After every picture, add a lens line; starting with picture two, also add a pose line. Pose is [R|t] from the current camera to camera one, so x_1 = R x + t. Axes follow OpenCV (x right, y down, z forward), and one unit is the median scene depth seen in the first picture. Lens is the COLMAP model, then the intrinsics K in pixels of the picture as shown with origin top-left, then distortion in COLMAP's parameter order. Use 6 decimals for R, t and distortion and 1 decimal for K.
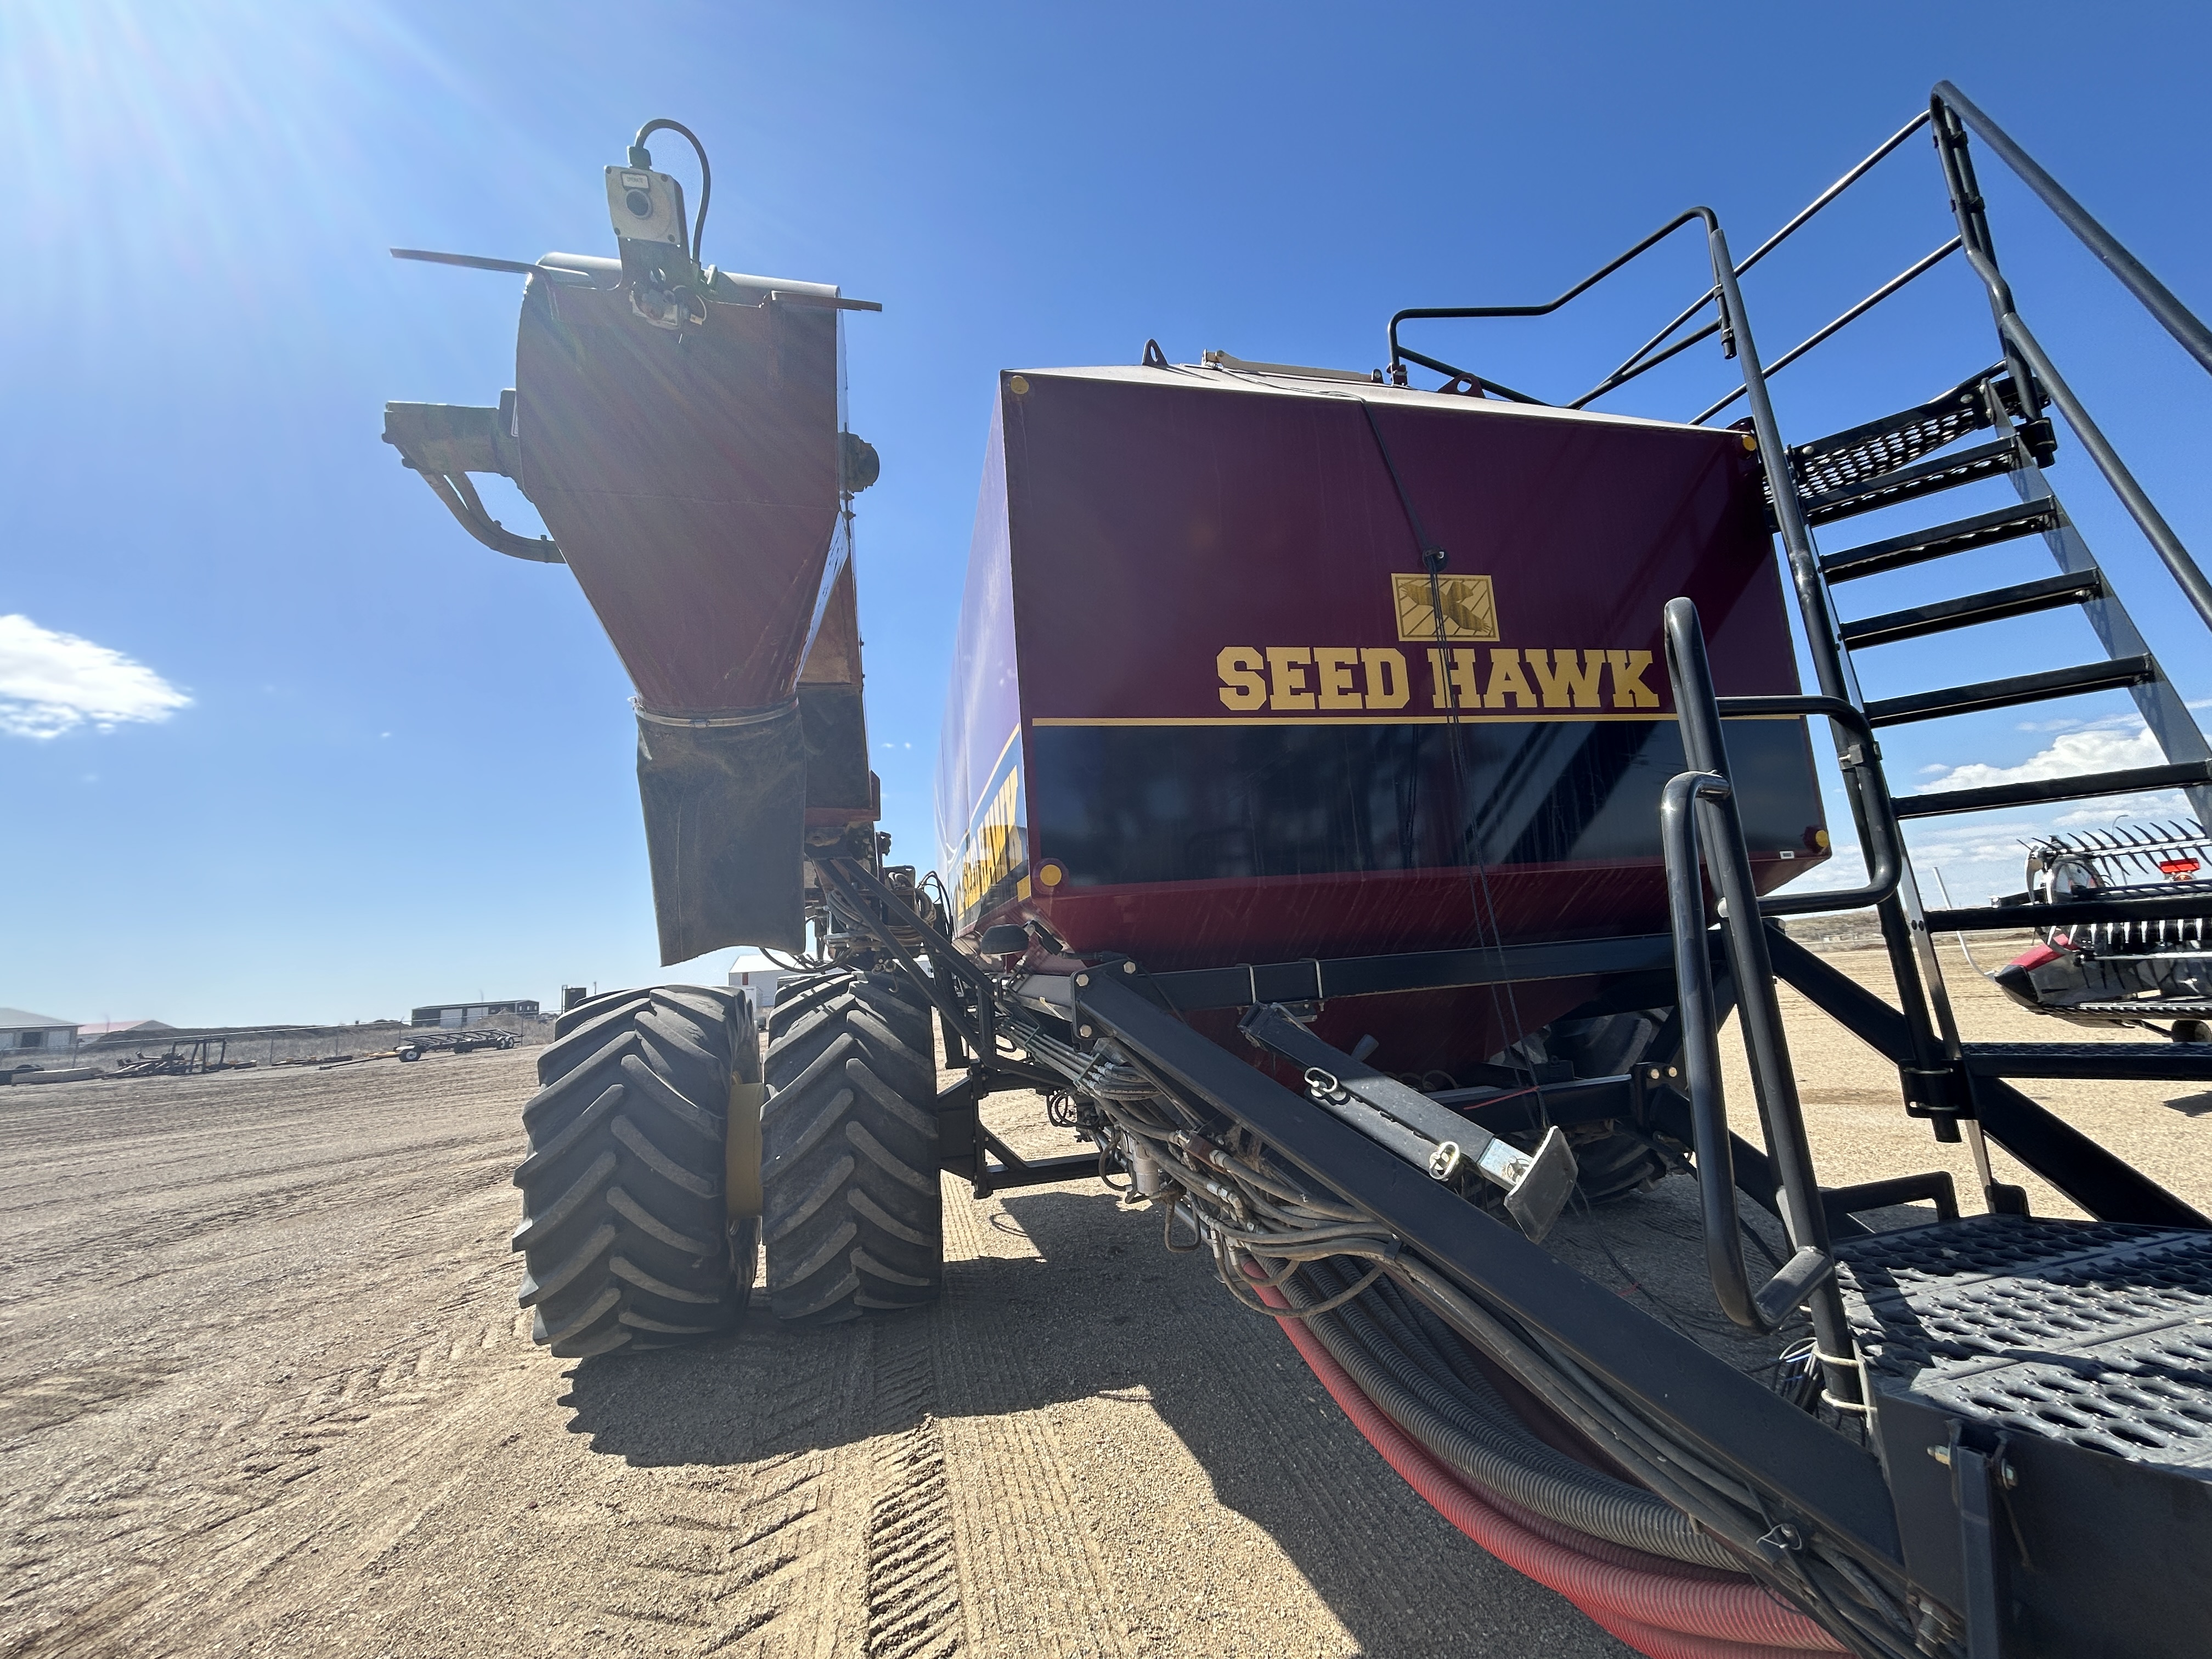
lens RADIAL K [[887.5, 0, 1100.0], [0, 887.5, 828.0], [0, 0, 1]] dist [-0.001306, 0.000318]
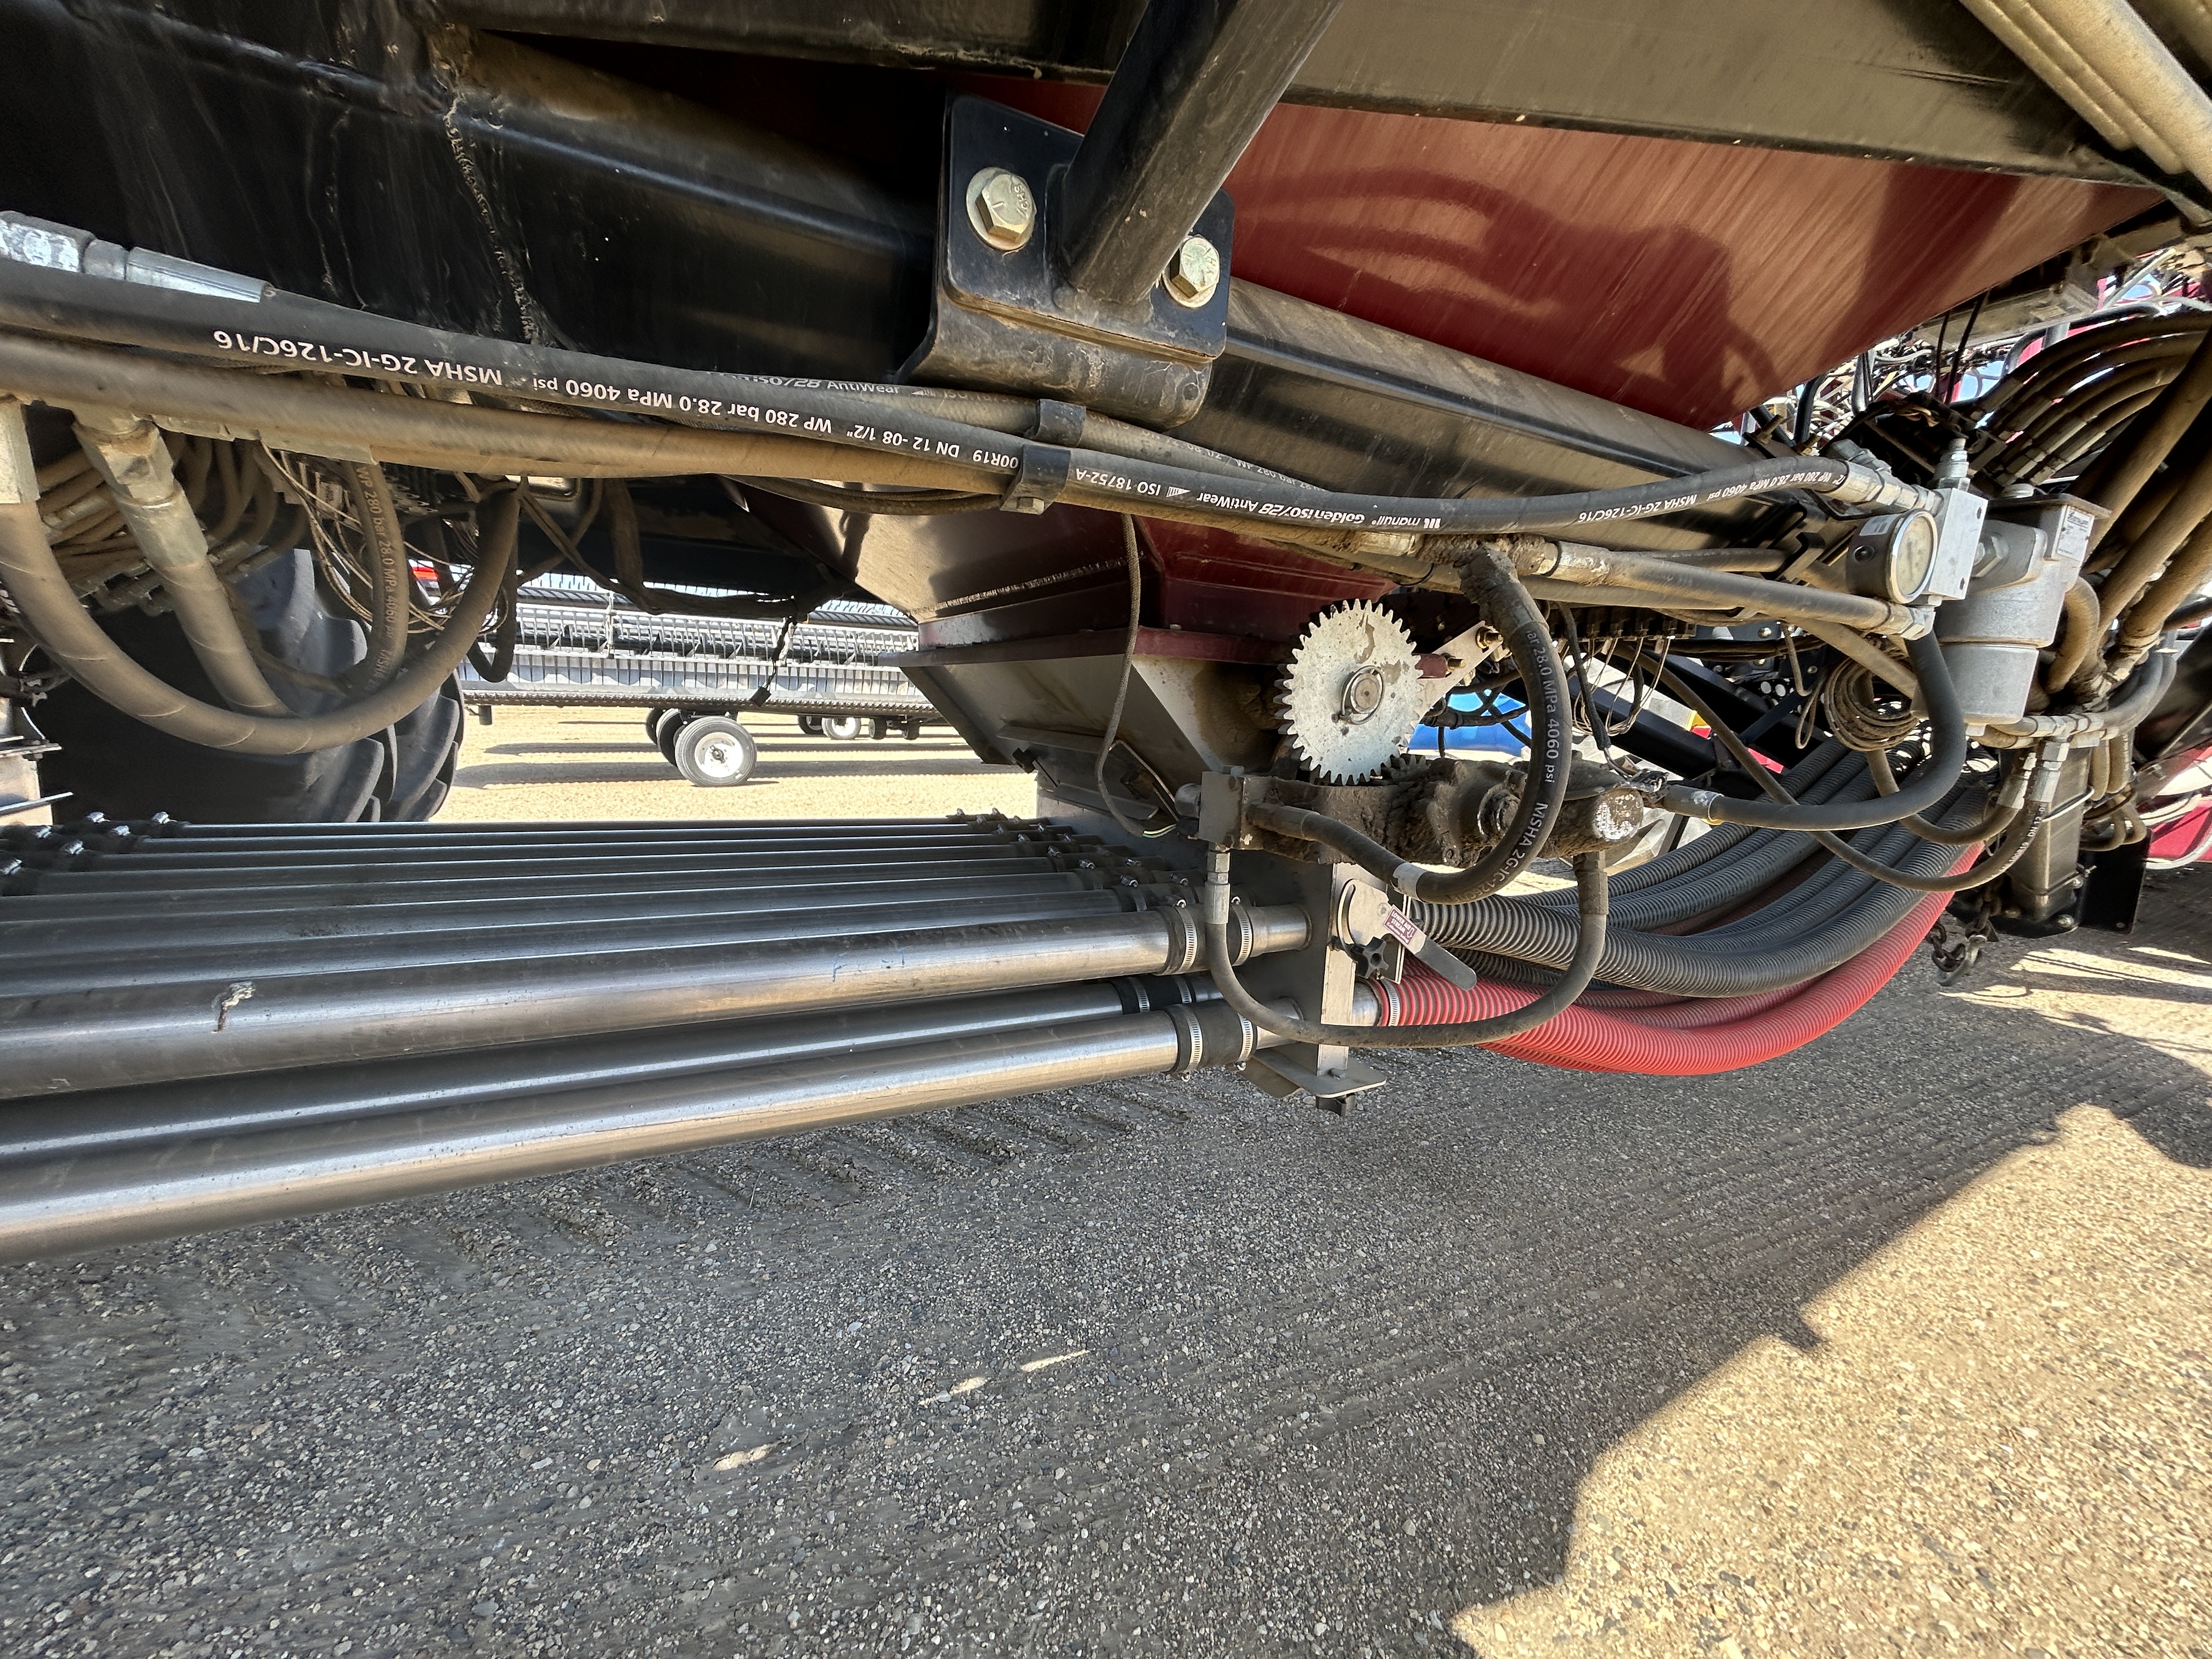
lens RADIAL K [[887.5, 0, 1099.3], [0, 887.5, 823.7], [0, 0, 1]] dist [-0.001306, 0.000318]
pose [[-0.256131, -0.076599, 0.963602, -0.155423], [-0.170999, 0.984724, 0.032826, 0.520014], [-0.951397, -0.156367, -0.265316, 1.441300]]
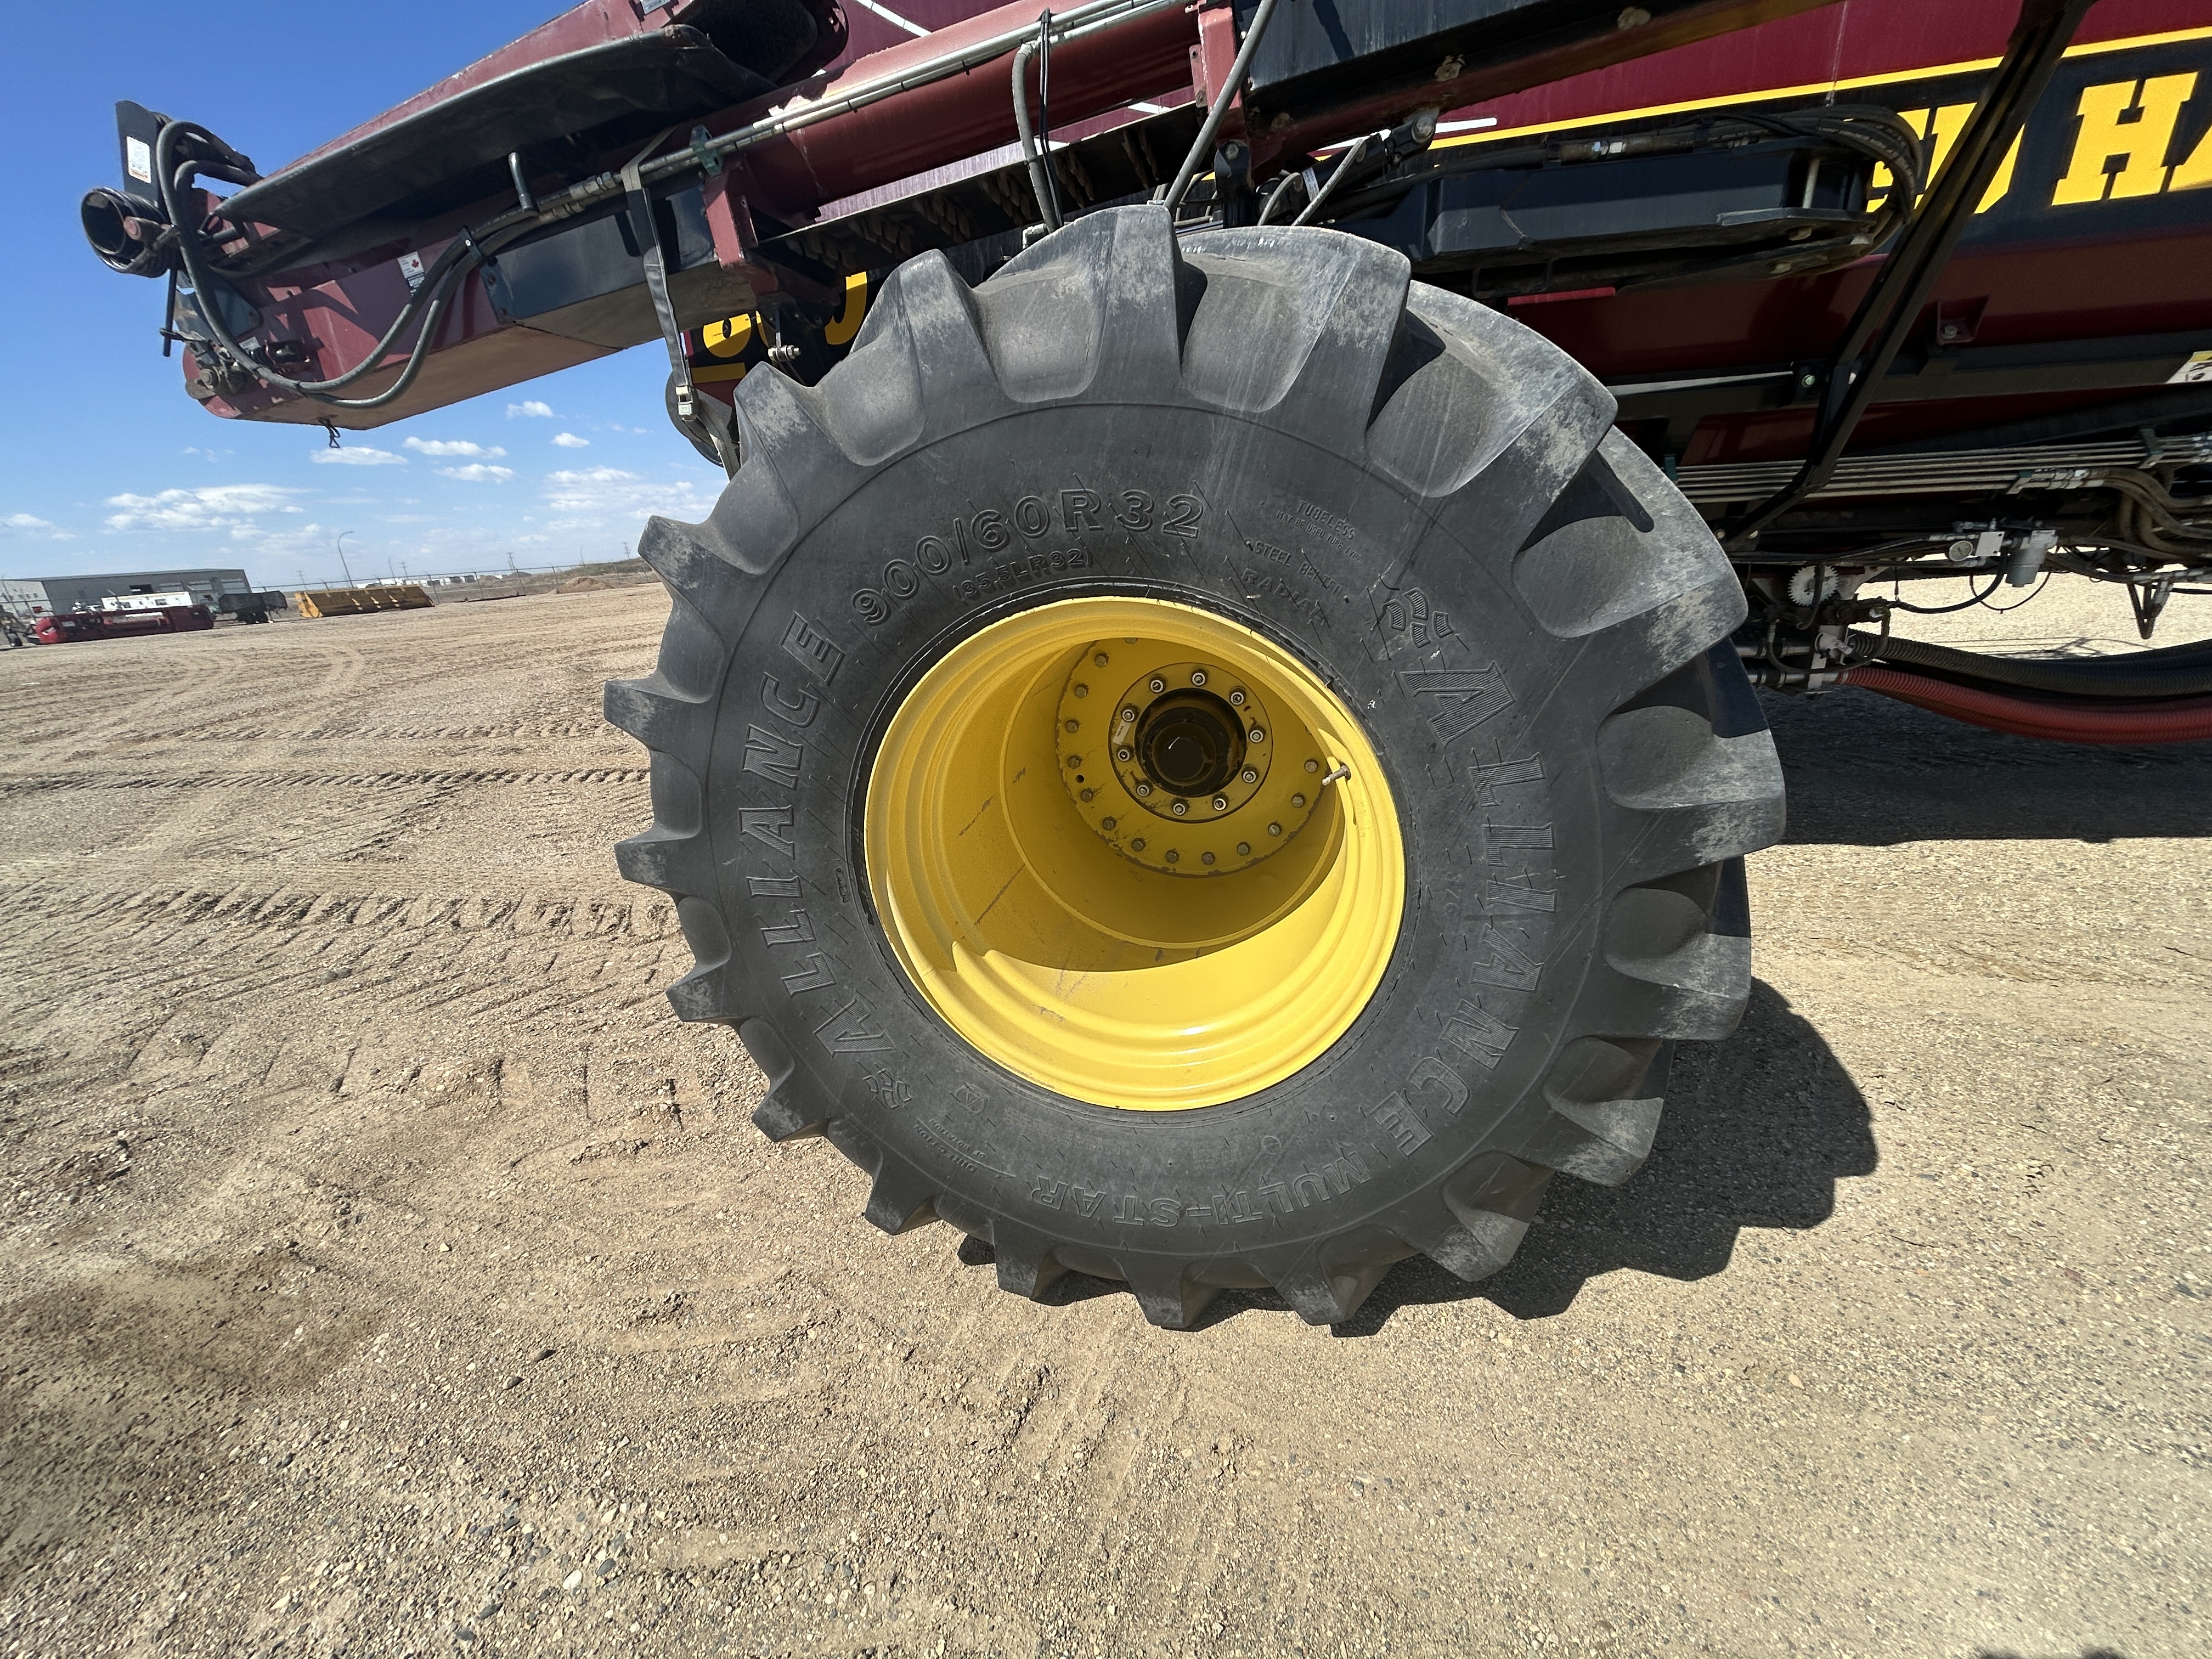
lens RADIAL K [[887.5, 0, 1095.5], [0, 887.5, 818.9], [0, 0, 1]] dist [-0.001306, 0.000318]
pose [[0.426331, -0.249435, 0.869497, -1.486742], [-0.102150, 0.941805, 0.320265, 0.486160], [-0.898781, -0.225358, 0.376040, 1.651392]]
